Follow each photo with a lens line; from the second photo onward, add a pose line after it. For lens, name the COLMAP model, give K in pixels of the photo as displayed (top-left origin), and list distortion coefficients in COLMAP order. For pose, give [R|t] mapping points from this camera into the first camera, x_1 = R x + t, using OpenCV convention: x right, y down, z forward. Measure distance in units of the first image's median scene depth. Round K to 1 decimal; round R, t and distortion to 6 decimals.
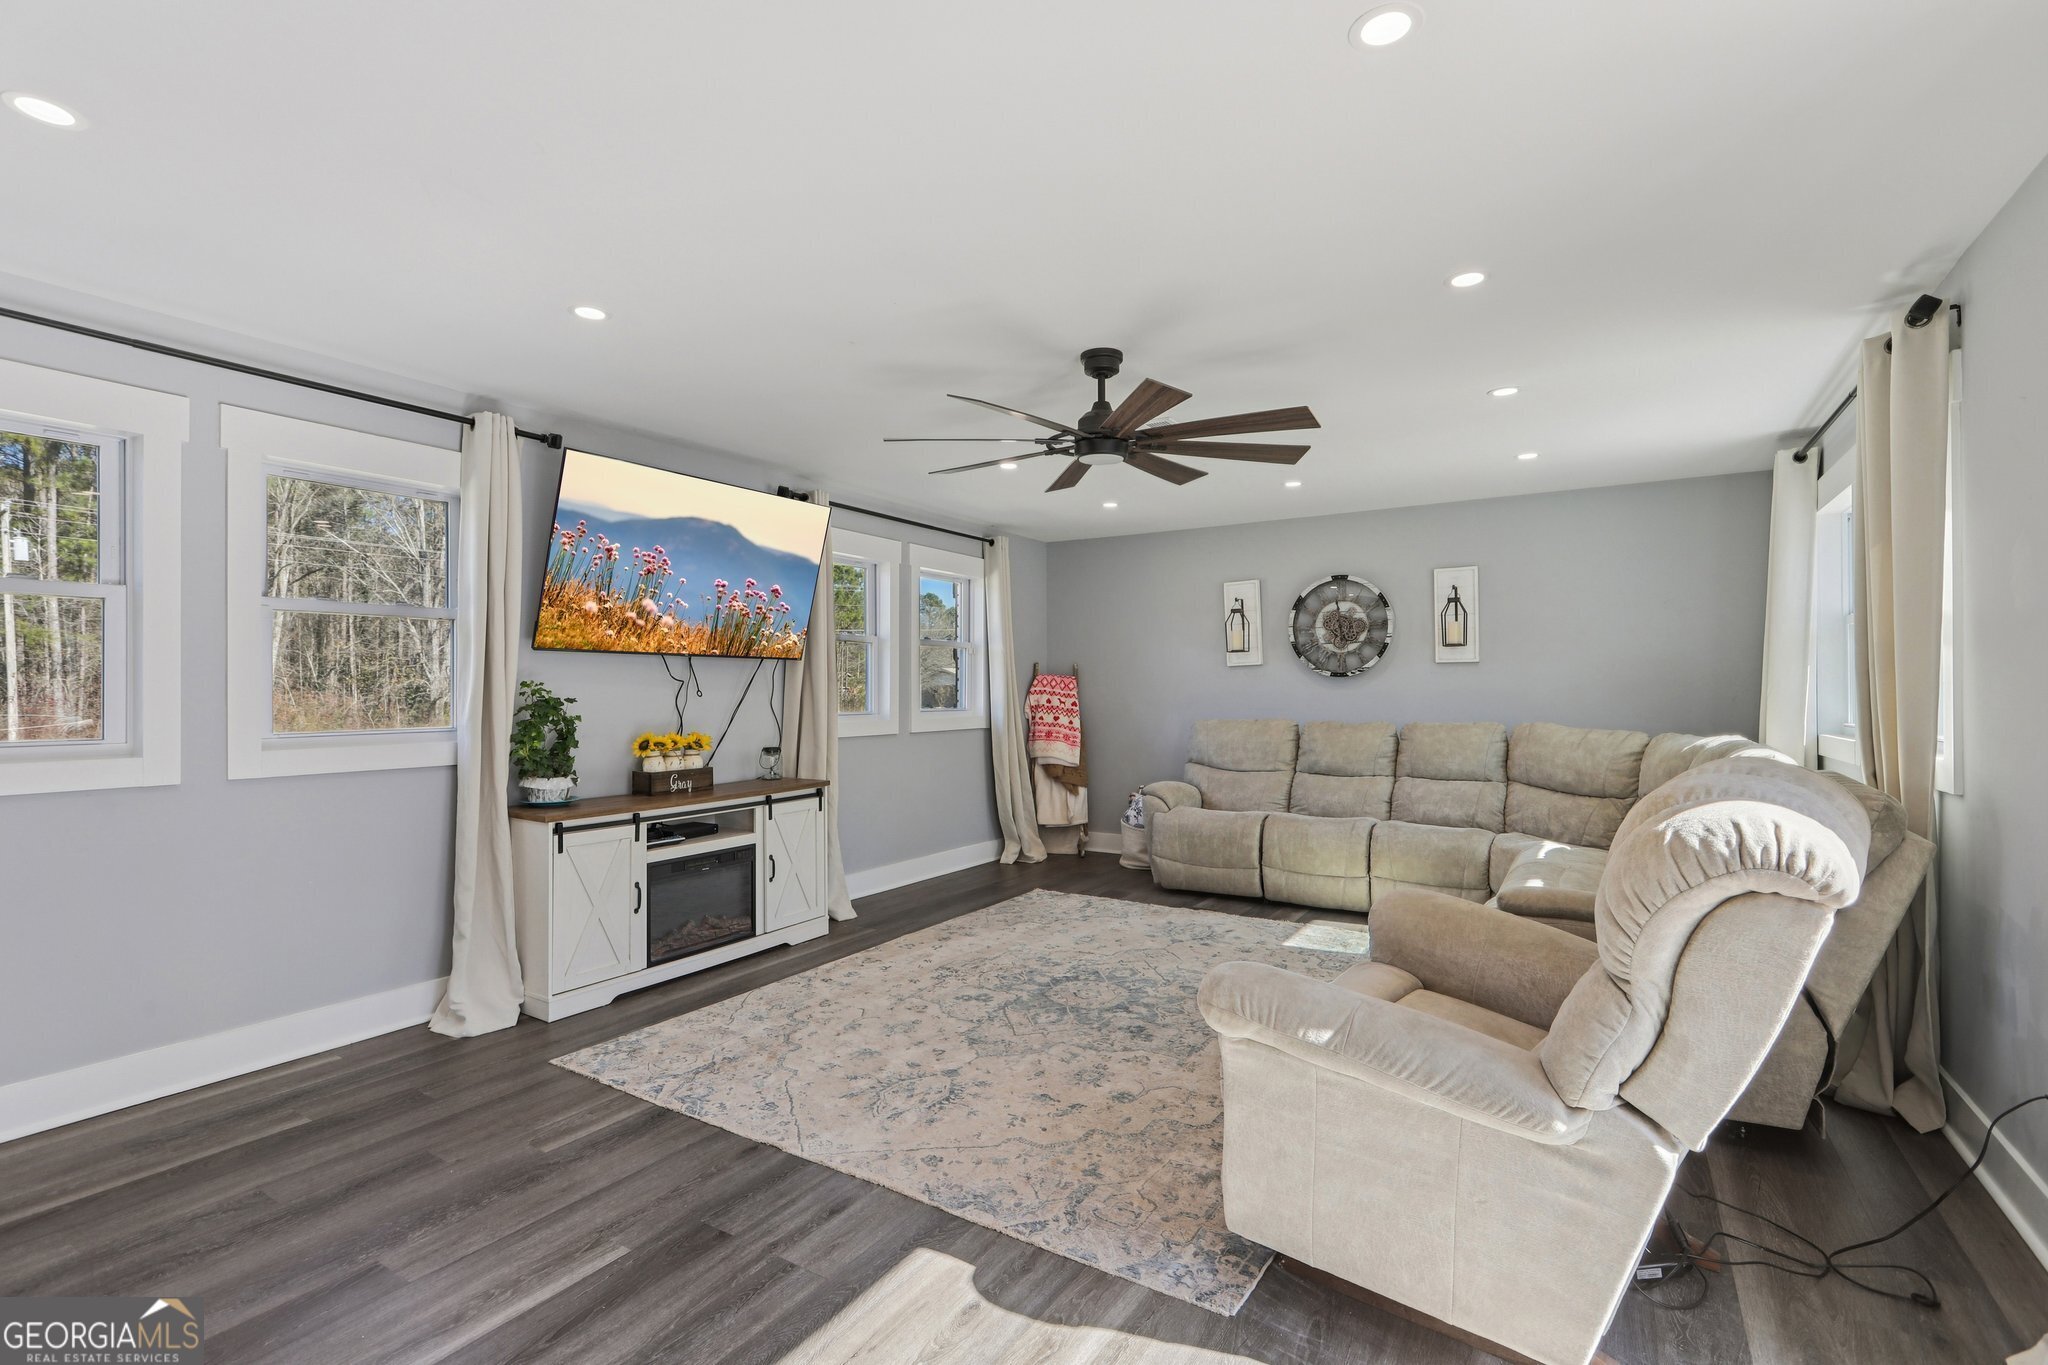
lens RADIAL K [[932.2, 0, 1006.1], [0, 932.2, 683.1], [0, 0, 1]] dist [-0.003278, 0.001890]
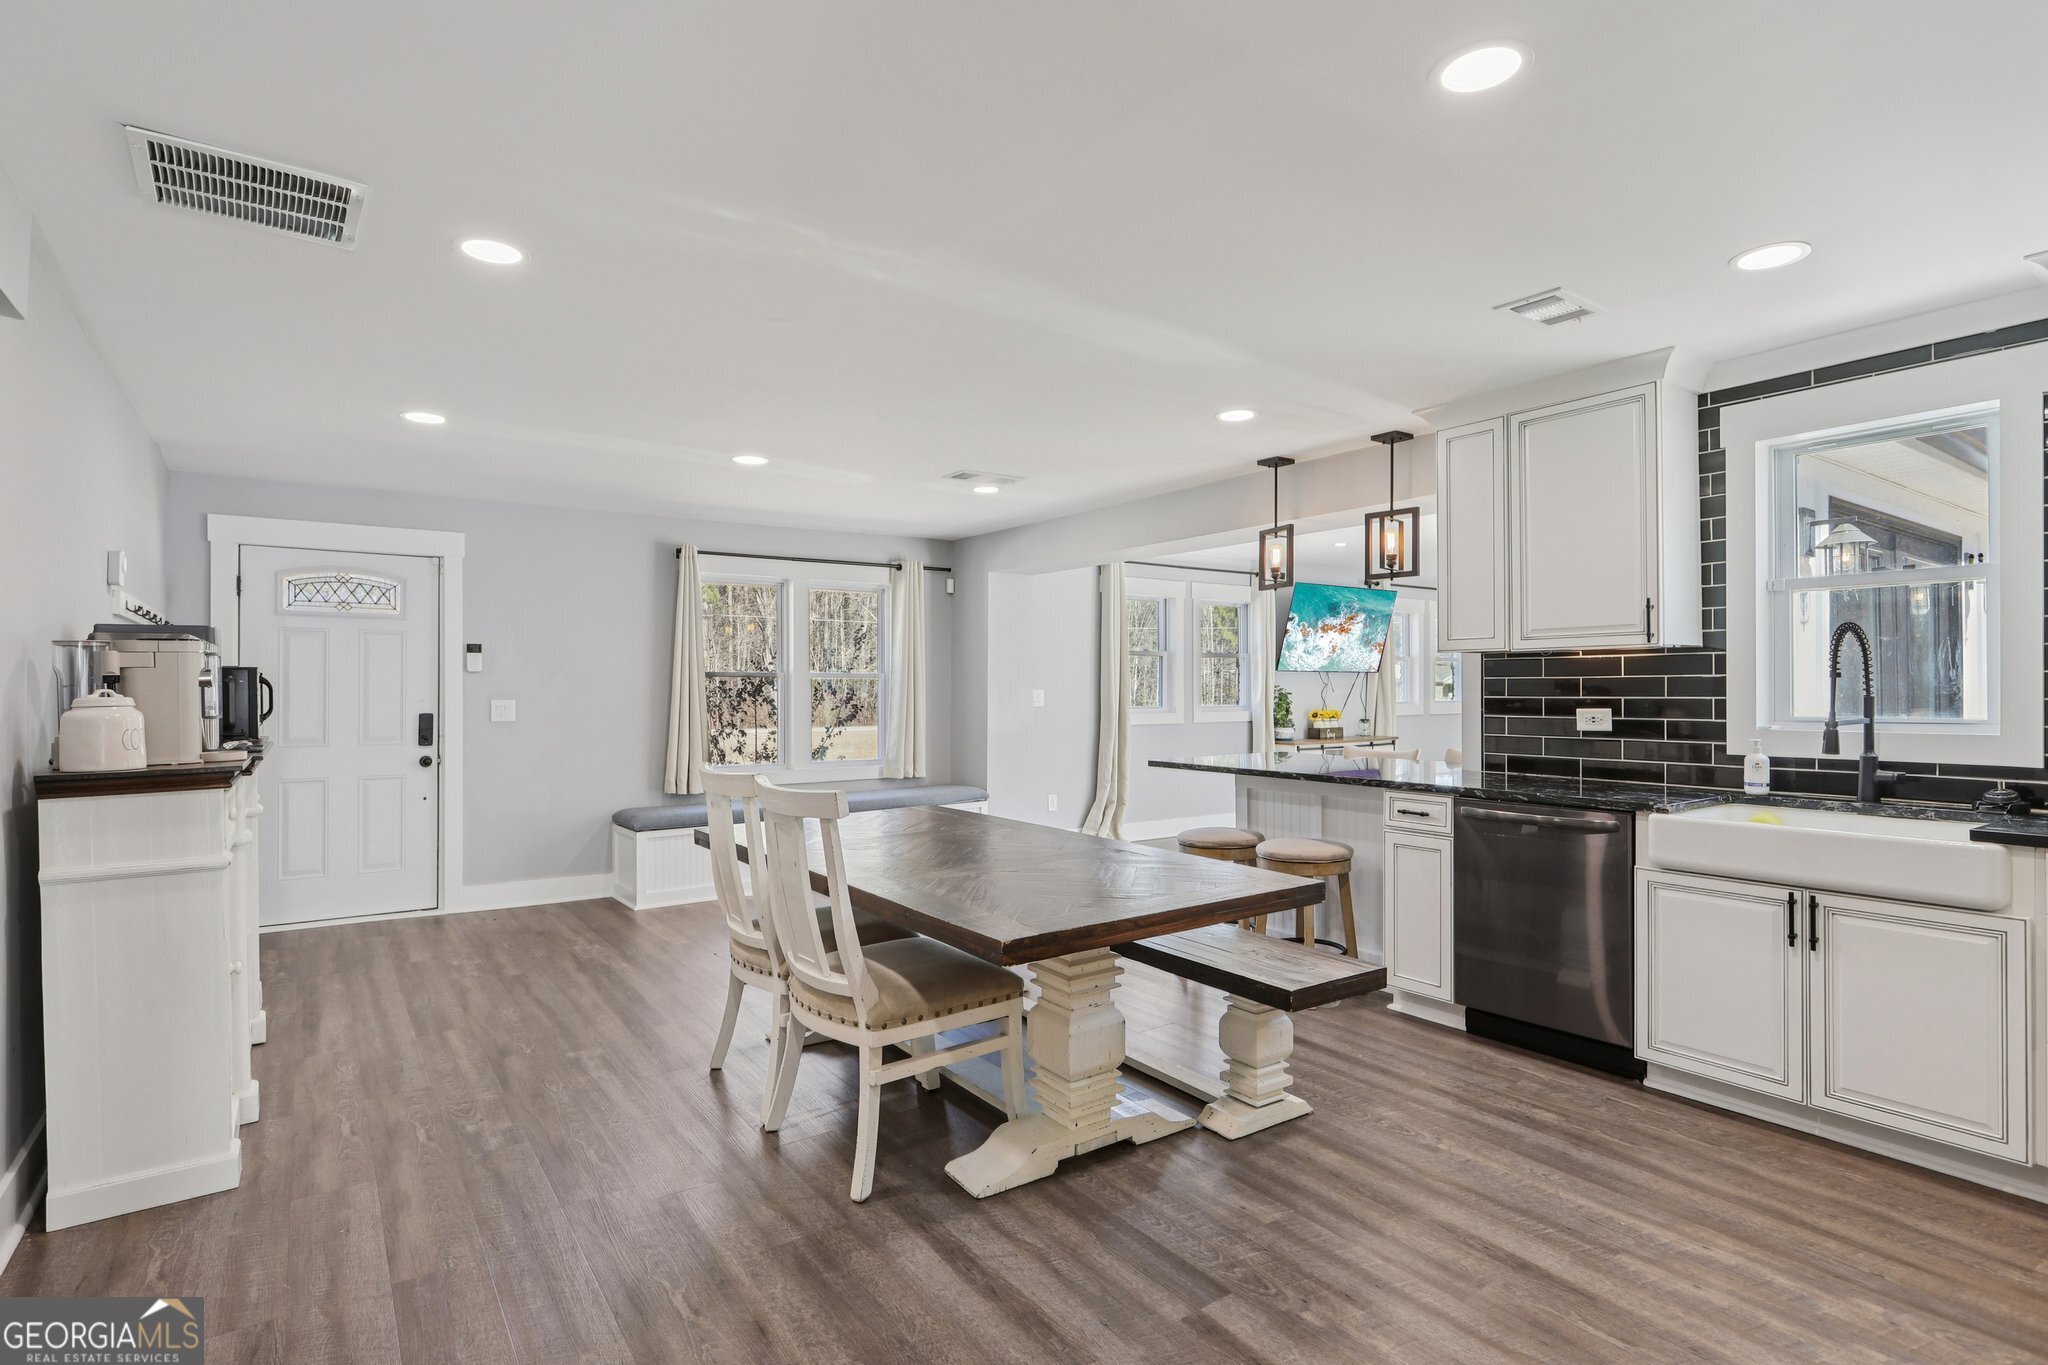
lens RADIAL K [[1014.0, 0, 1031.9], [0, 1014.0, 689.1], [0, 0, 1]] dist [-0.005412, -0.000020]
pose [[0.928879, 0.001303, -0.370380, -0.140232], [0.002078, 0.999960, 0.008730, -0.013914], [0.370377, -0.008879, 0.928839, -1.412956]]
